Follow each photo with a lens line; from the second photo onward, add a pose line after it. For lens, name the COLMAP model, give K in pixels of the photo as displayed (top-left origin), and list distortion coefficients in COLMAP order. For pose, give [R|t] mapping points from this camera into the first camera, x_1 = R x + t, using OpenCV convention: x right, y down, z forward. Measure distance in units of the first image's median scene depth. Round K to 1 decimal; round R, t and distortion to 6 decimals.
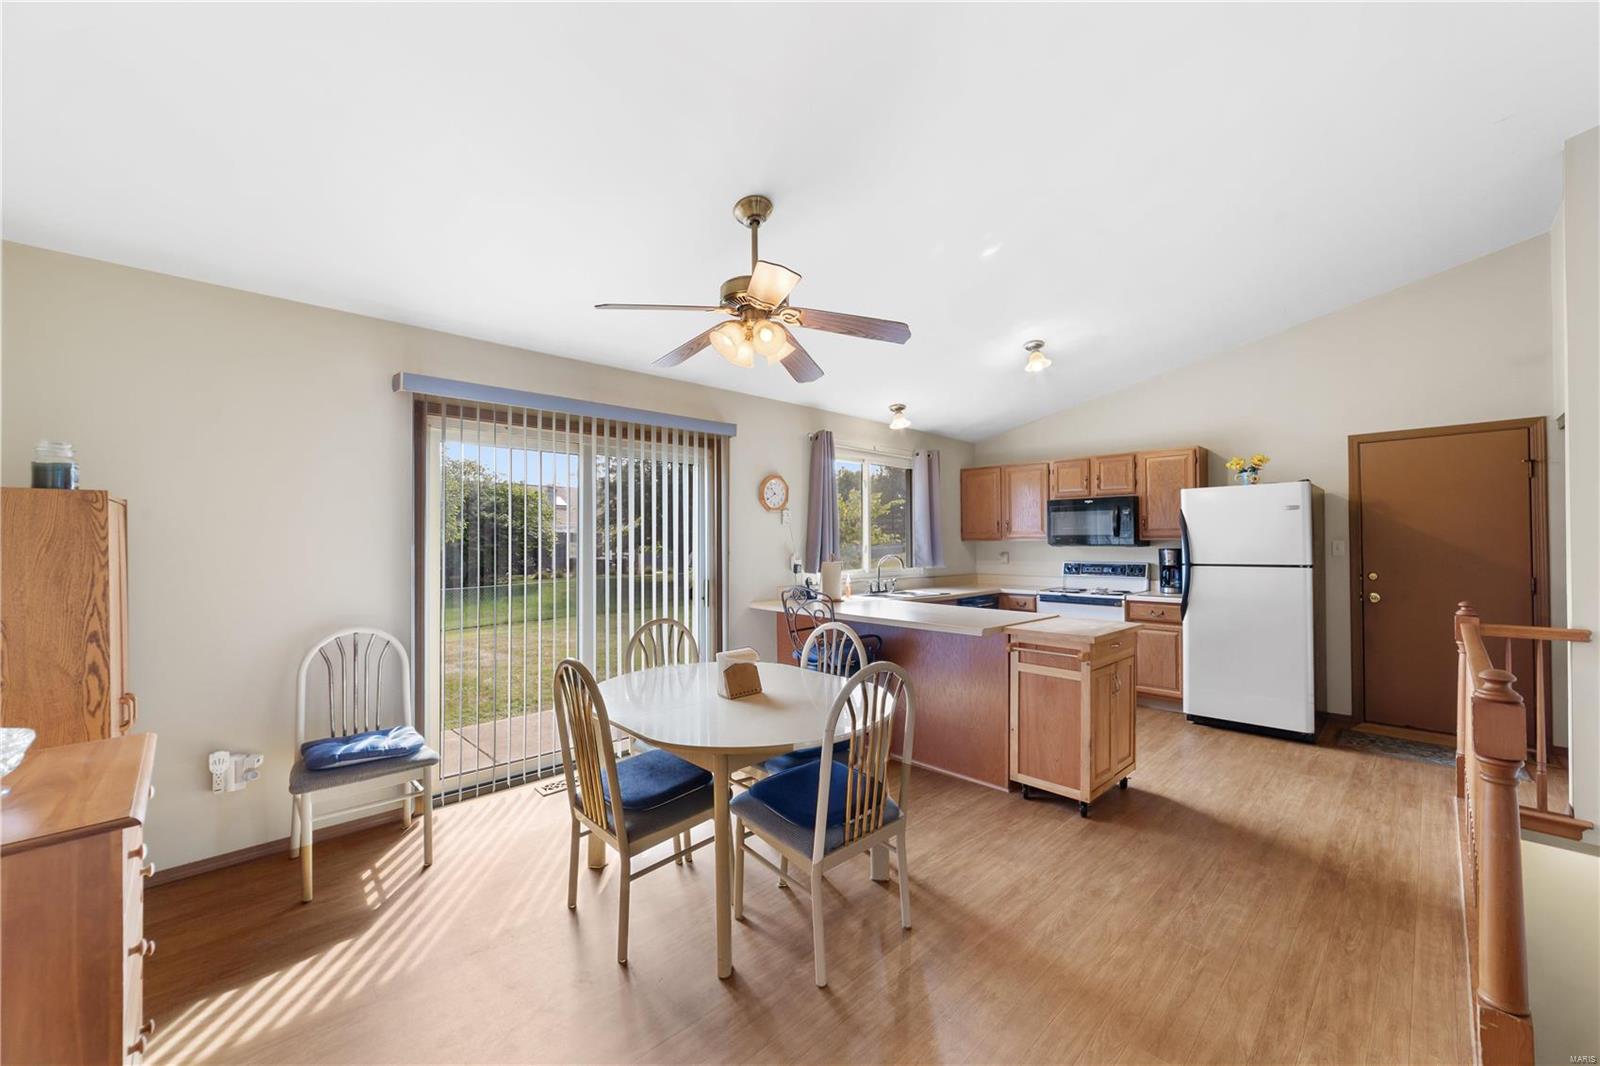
lens RADIAL K [[622.8, 0, 804.1], [0, 622.8, 535.7], [0, 0, 1]] dist [-0.011977, 0.003558]
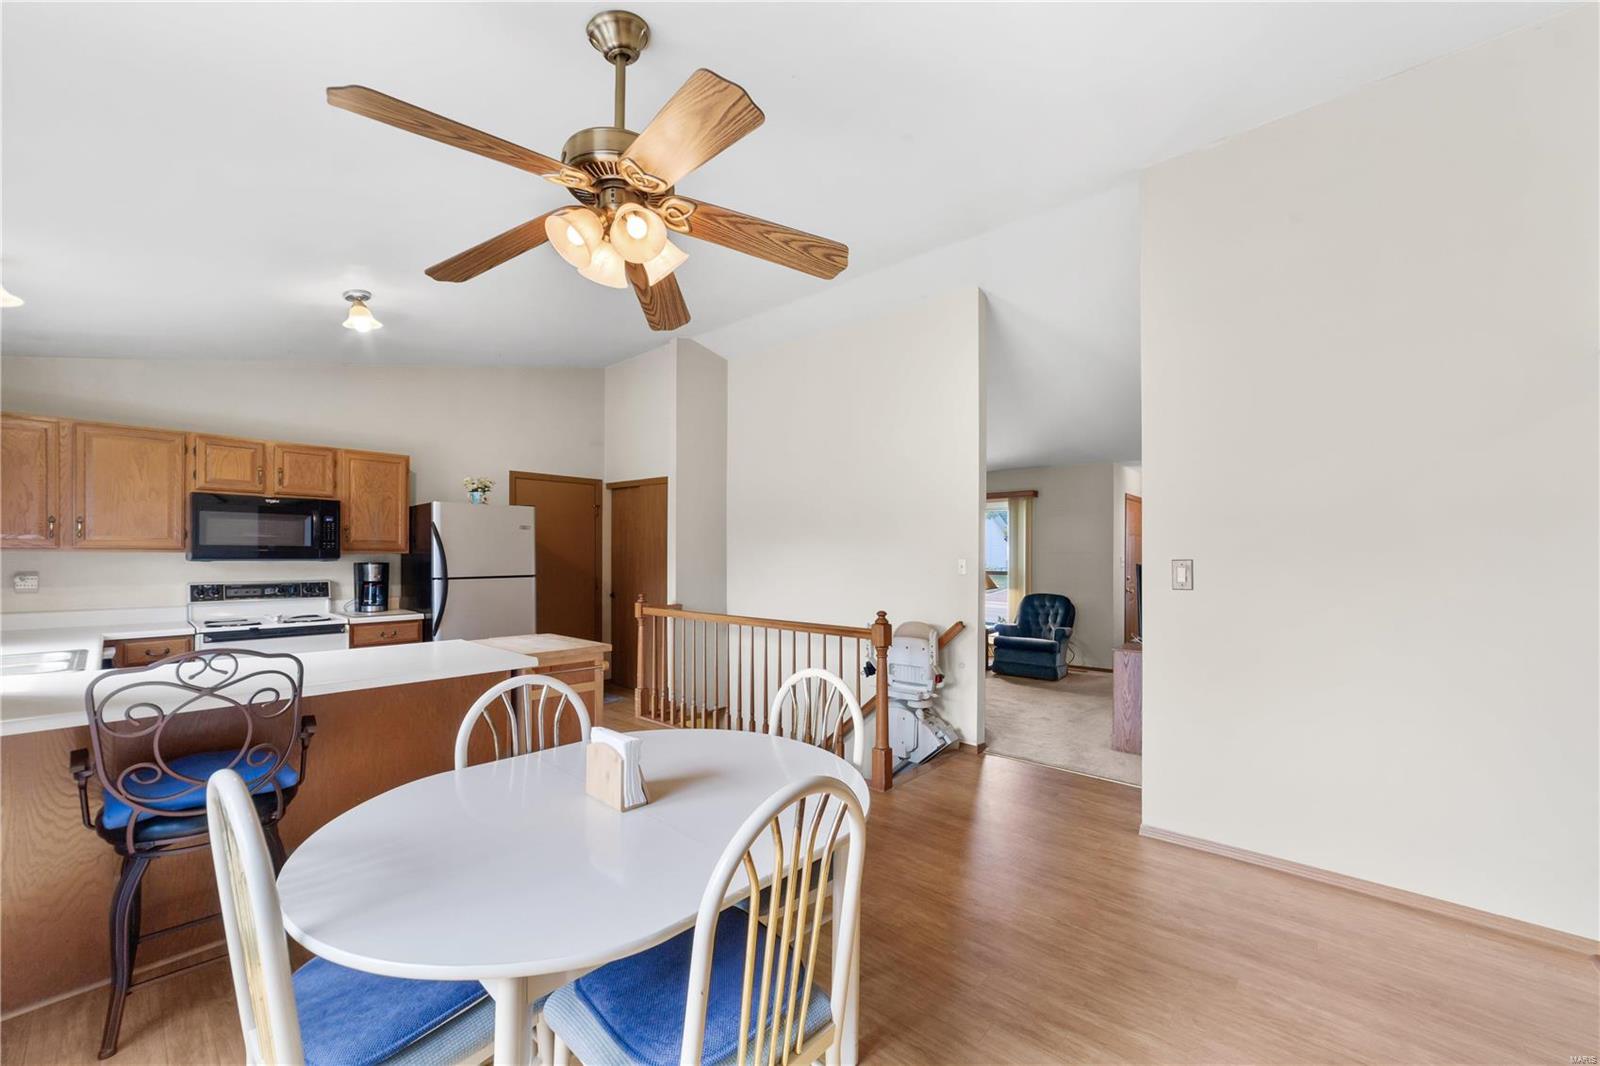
lens RADIAL K [[622.8, 0, 819.6], [0, 622.8, 557.7], [0, 0, 1]] dist [-0.011977, 0.003558]
pose [[-0.086837, 0.002174, 0.996220, -0.379404], [-0.014654, 0.999887, -0.003460, 0.007369], [-0.996115, -0.014899, -0.086796, 0.445502]]
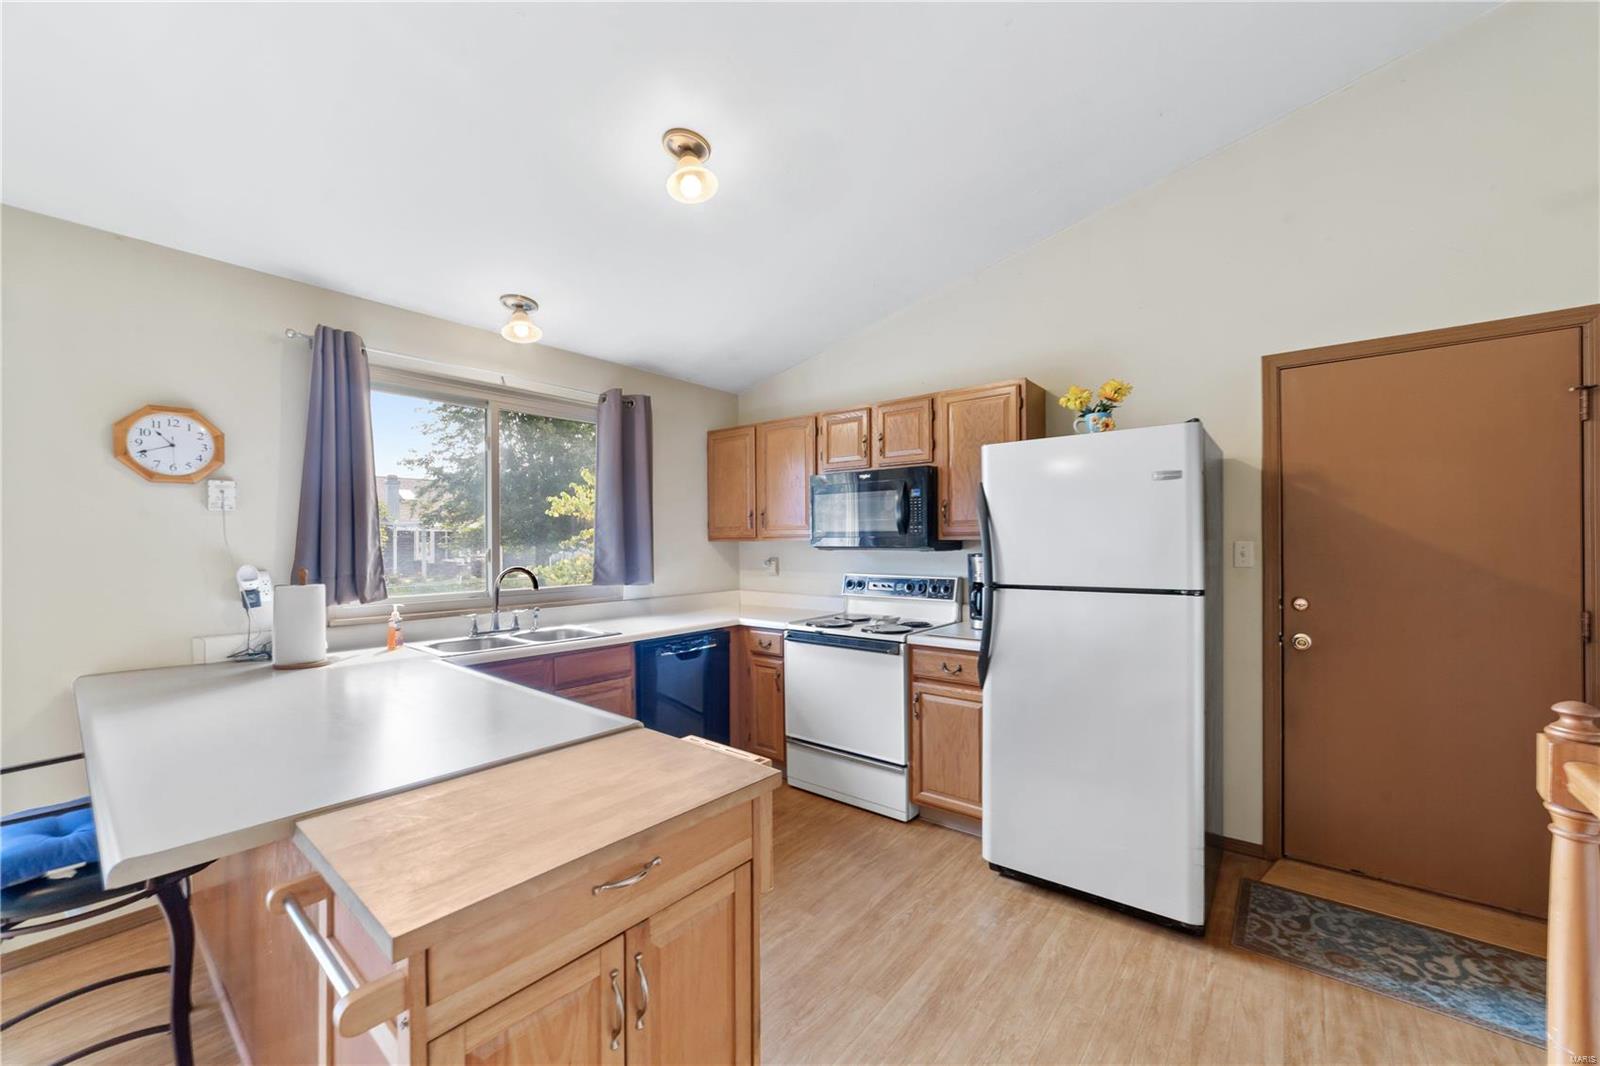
lens RADIAL K [[622.8, 0, 809.2], [0, 622.8, 543.9], [0, 0, 1]] dist [-0.011977, 0.003558]
pose [[0.991841, -0.002791, 0.127452, 0.360035], [0.000782, 0.999875, 0.015808, 0.001629], [-0.127481, -0.015579, 0.991719, 0.444062]]
